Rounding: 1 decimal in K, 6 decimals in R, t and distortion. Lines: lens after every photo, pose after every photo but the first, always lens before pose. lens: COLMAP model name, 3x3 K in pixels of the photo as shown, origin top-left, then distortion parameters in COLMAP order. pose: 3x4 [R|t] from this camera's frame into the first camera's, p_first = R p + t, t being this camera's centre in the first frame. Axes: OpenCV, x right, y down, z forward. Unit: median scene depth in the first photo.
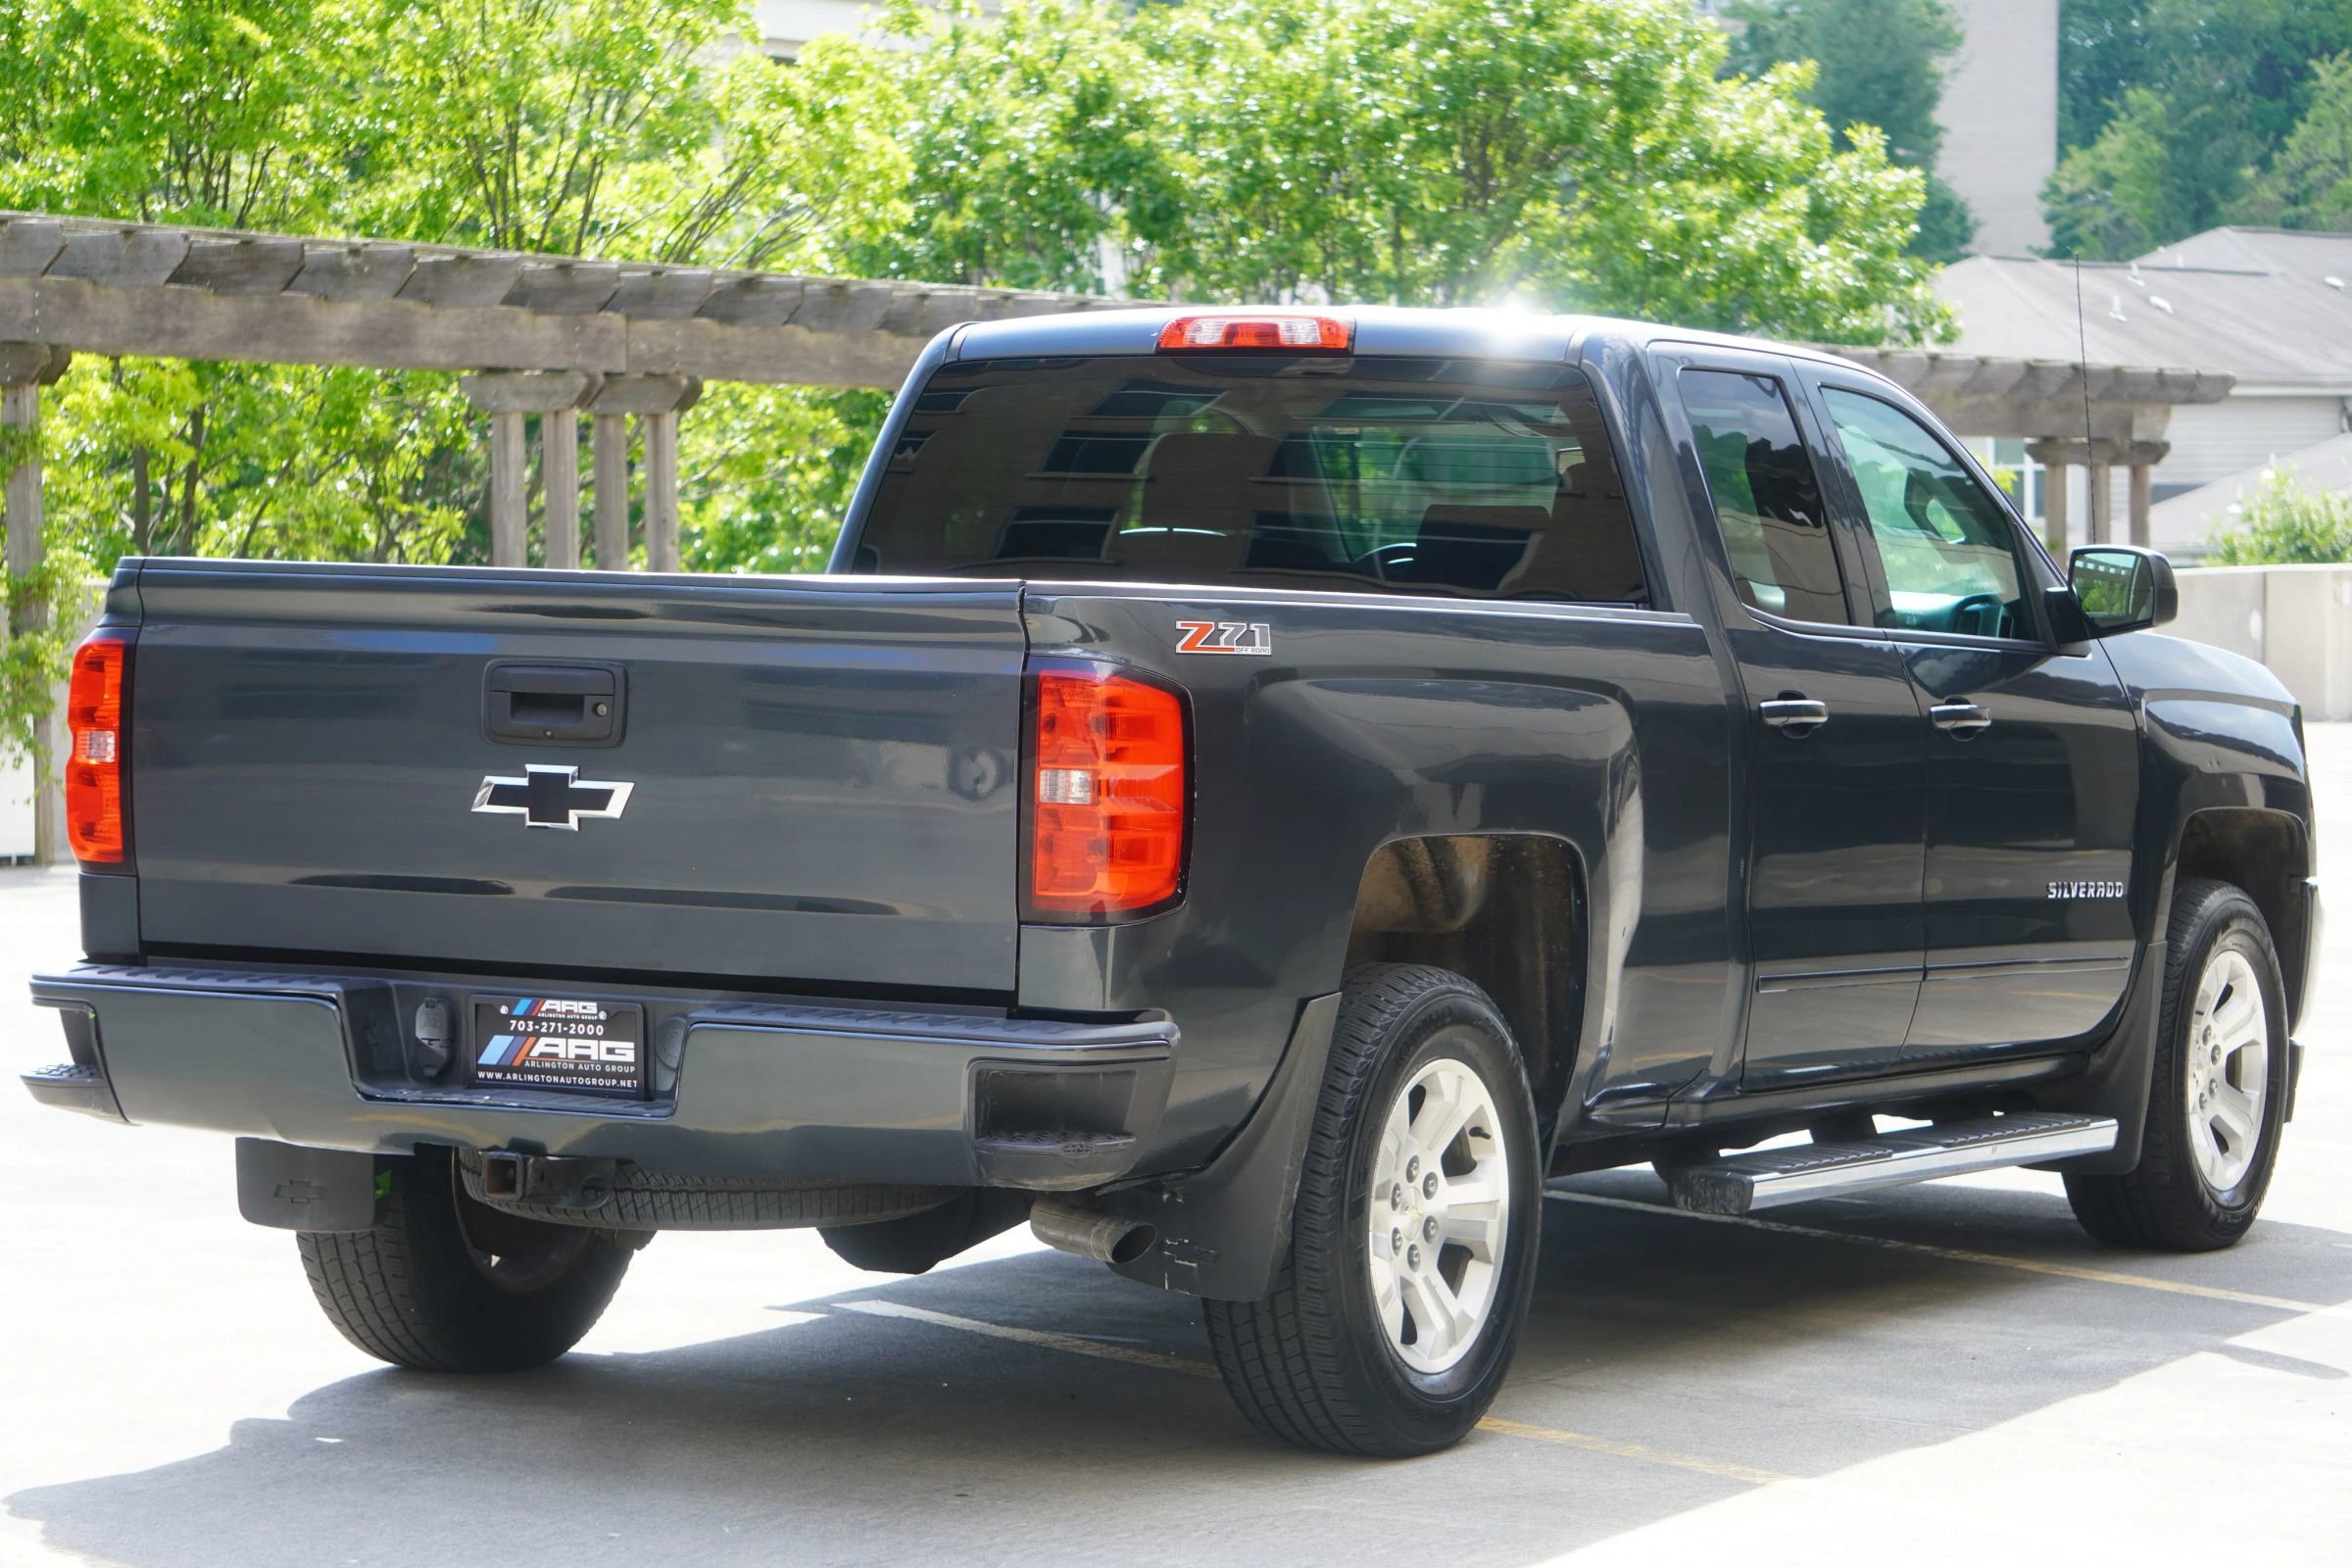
lens RADIAL K [[7173.7, 0, 1176.0], [0, 7173.7, 784.0], [0, 0, 1]] dist [0.488122, 3.979132]
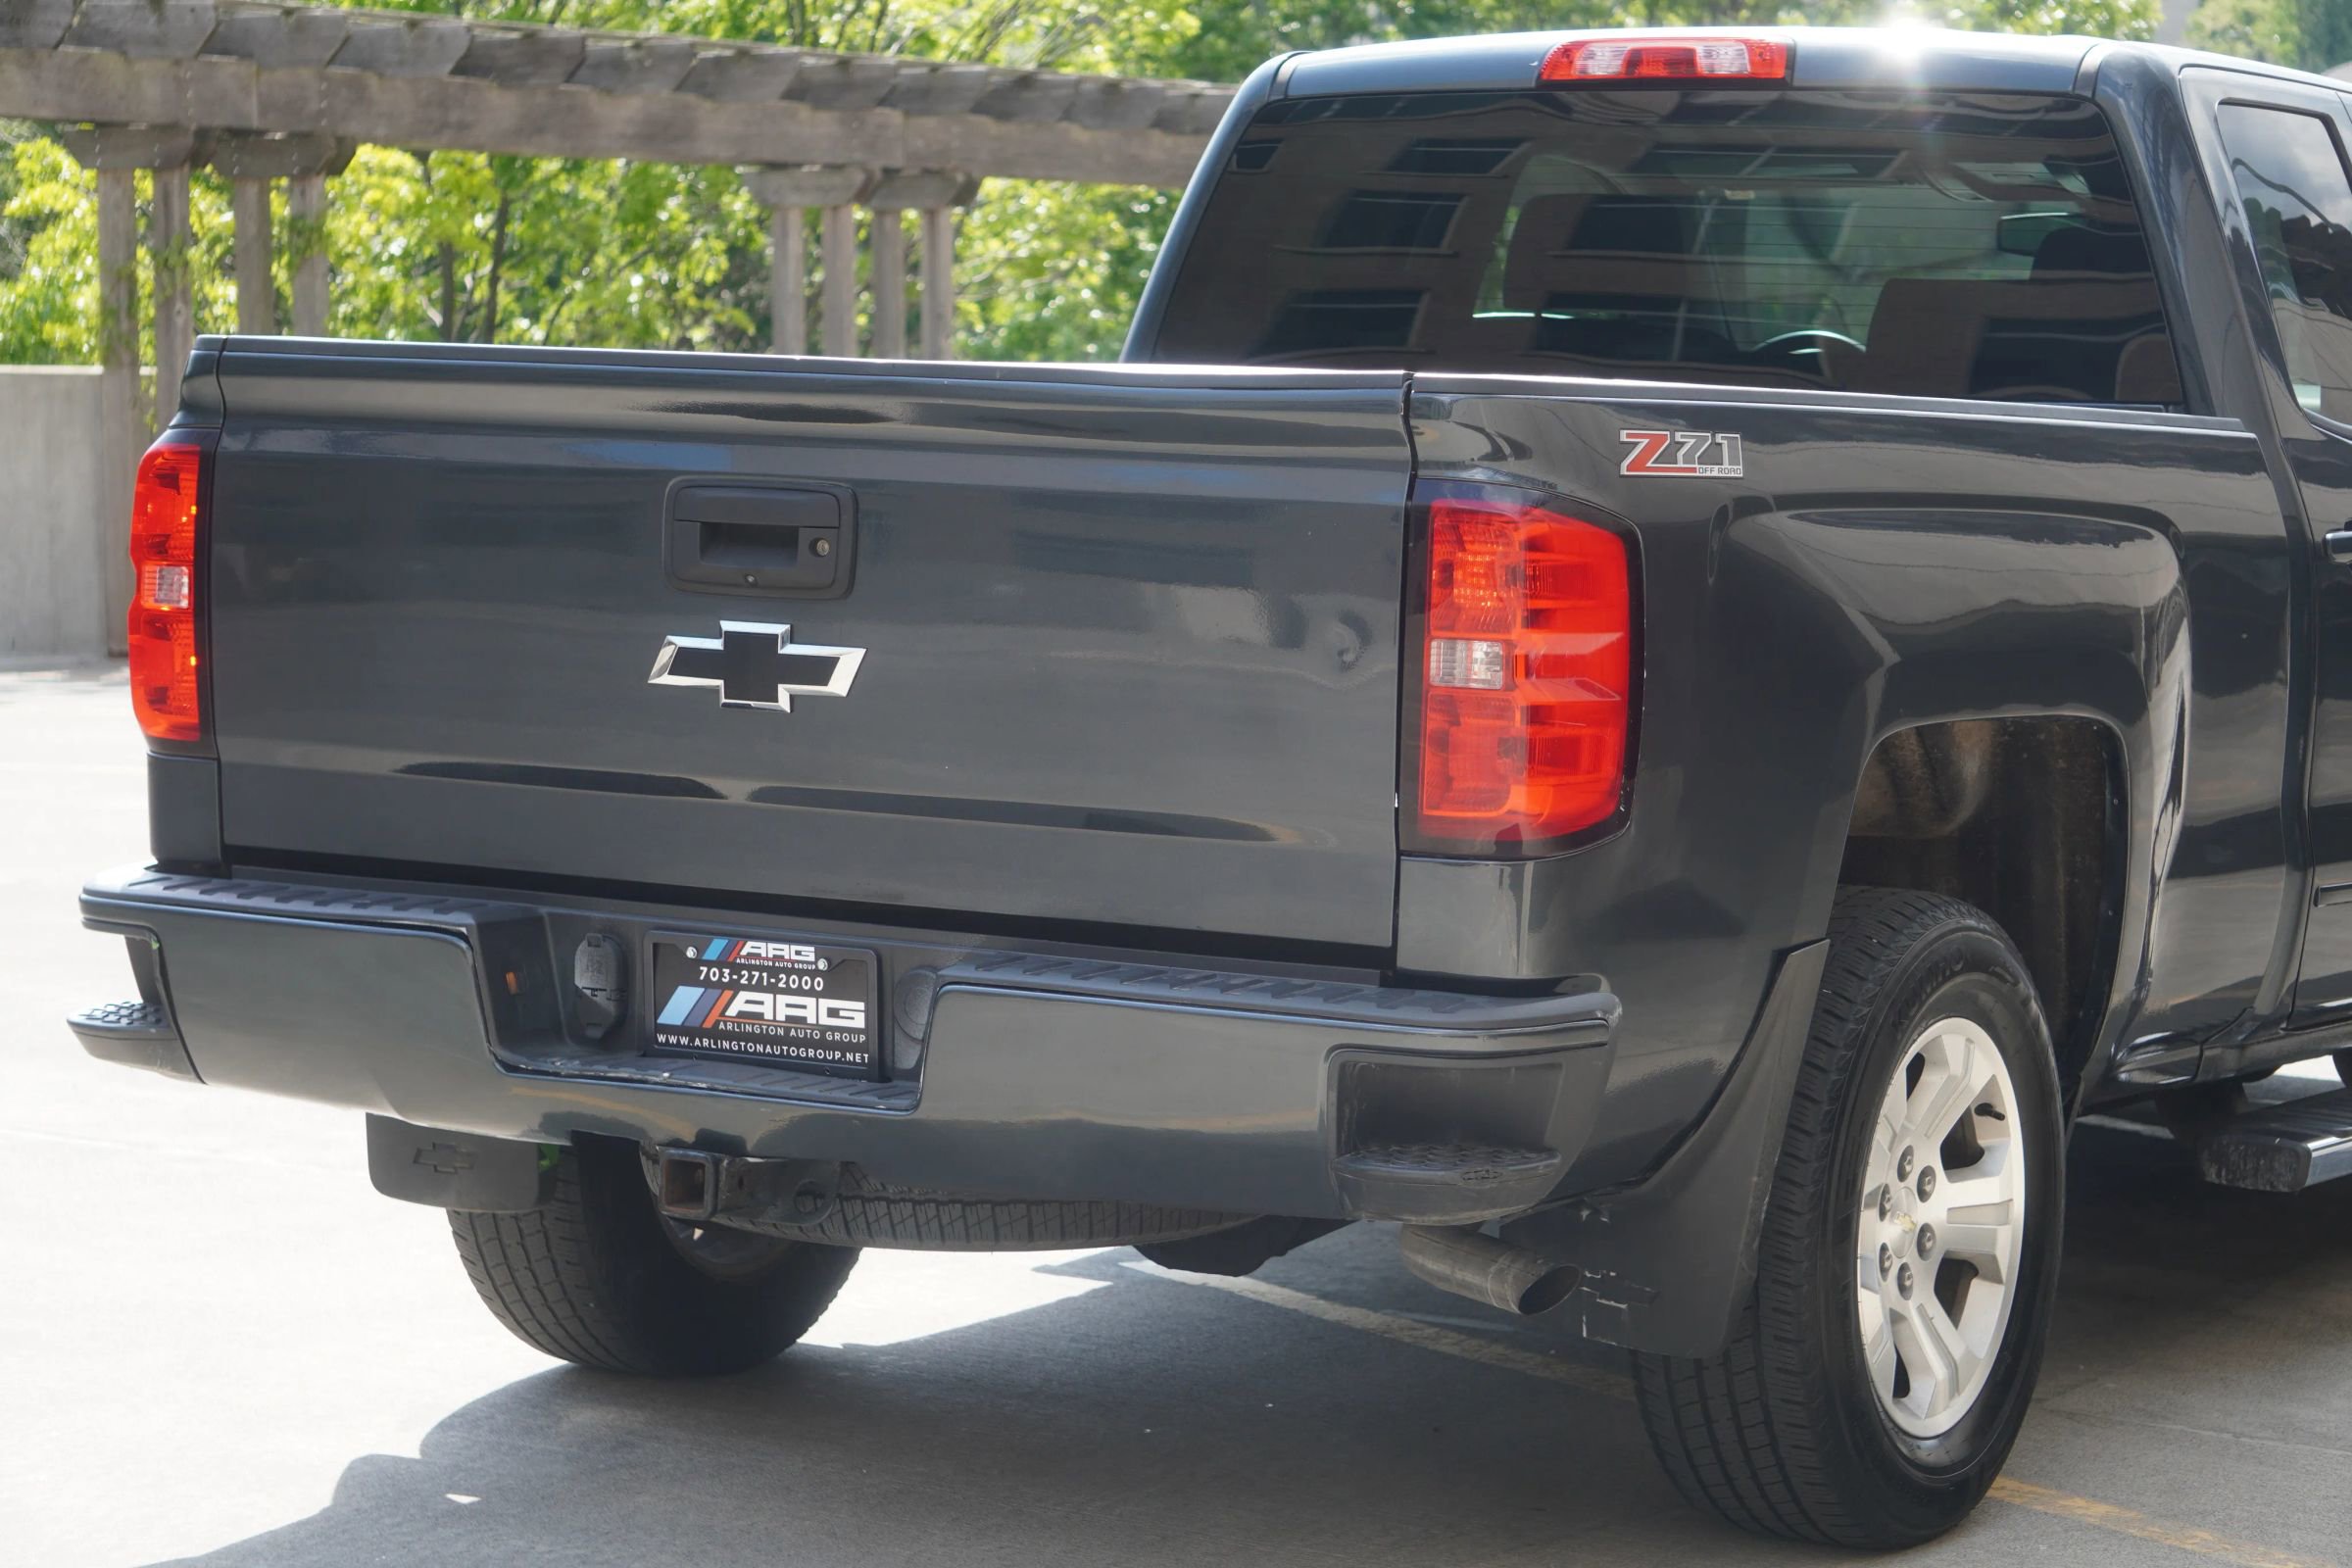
lens RADIAL K [[5759.7, 0, 1146.8], [0, 5759.7, 753.3], [0, 0, 1]] dist [0.215916, 1.156182]
pose [[0.999276, 0.008158, -0.037163, -0.024129], [-0.006788, 0.999298, 0.036847, -0.010842], [0.037437, -0.036568, 0.998630, 0.401654]]
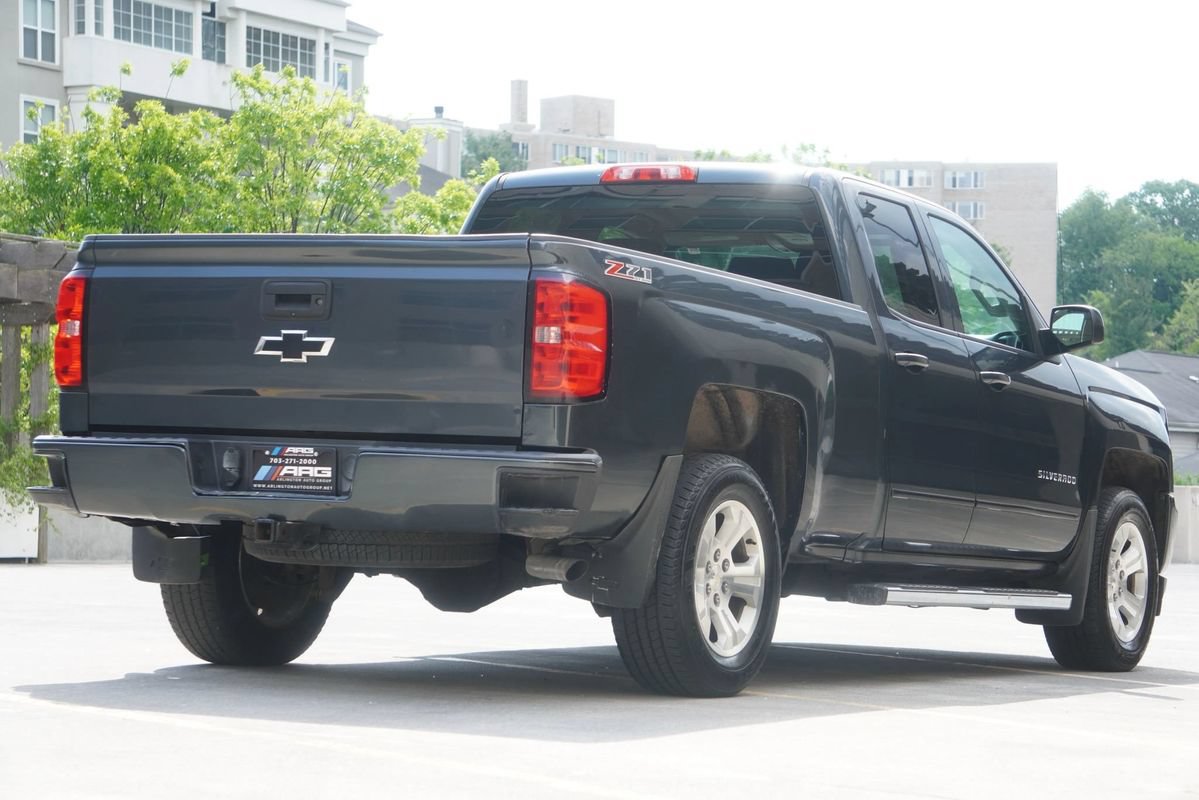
lens RADIAL K [[3607.2, 0, 599.5], [0, 3607.2, 400.0], [0, 0, 1]] dist [0.532073, 1.303222]
pose [[0.999731, 0.022416, -0.005891, 0.005128], [-0.022838, 0.996075, -0.085512, 0.098495], [0.003951, 0.085624, 0.996320, -0.009732]]
